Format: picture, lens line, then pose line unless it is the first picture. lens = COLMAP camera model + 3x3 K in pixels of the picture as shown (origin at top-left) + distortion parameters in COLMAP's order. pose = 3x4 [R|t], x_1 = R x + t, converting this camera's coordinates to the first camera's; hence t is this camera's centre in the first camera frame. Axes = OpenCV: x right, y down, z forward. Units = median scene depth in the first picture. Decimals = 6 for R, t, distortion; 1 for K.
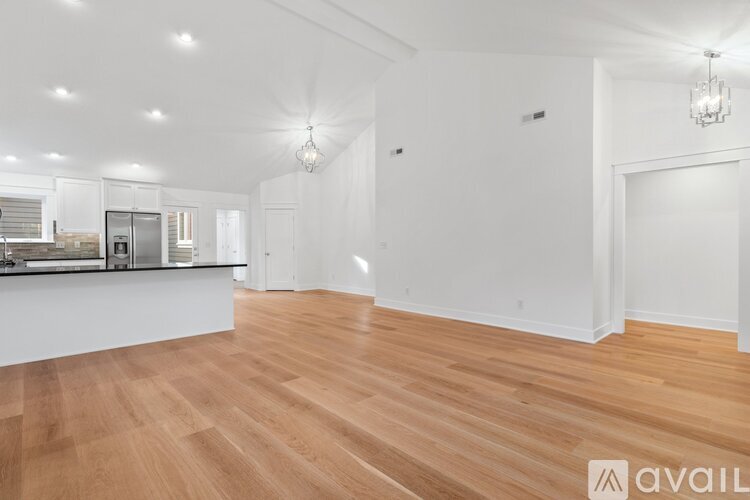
lens RADIAL K [[372.0, 0, 375.1], [0, 372.0, 248.4], [0, 0, 1]] dist [0.004433, 0.000279]
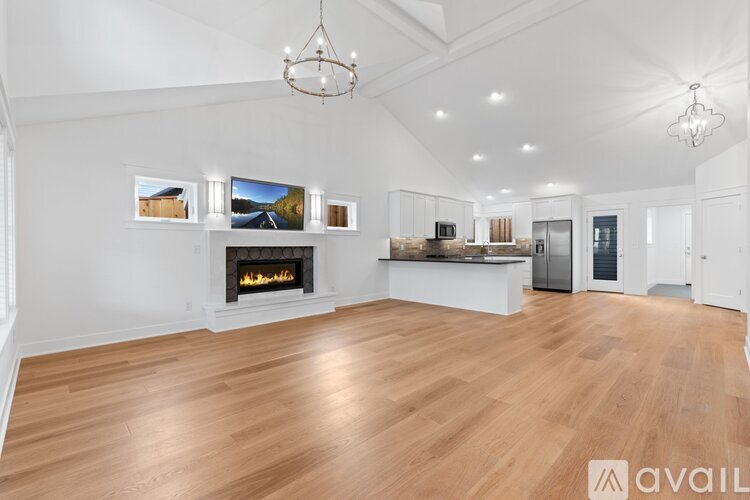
lens RADIAL K [[334.6, 0, 376.2], [0, 334.6, 248.1], [0, 0, 1]] dist [-0.000213, -0.000085]
pose [[0.009721, 0.004575, -0.999942, 0.531827], [-0.005212, 0.999976, 0.004524, -0.005627], [0.999939, 0.005167, 0.009745, 0.409017]]
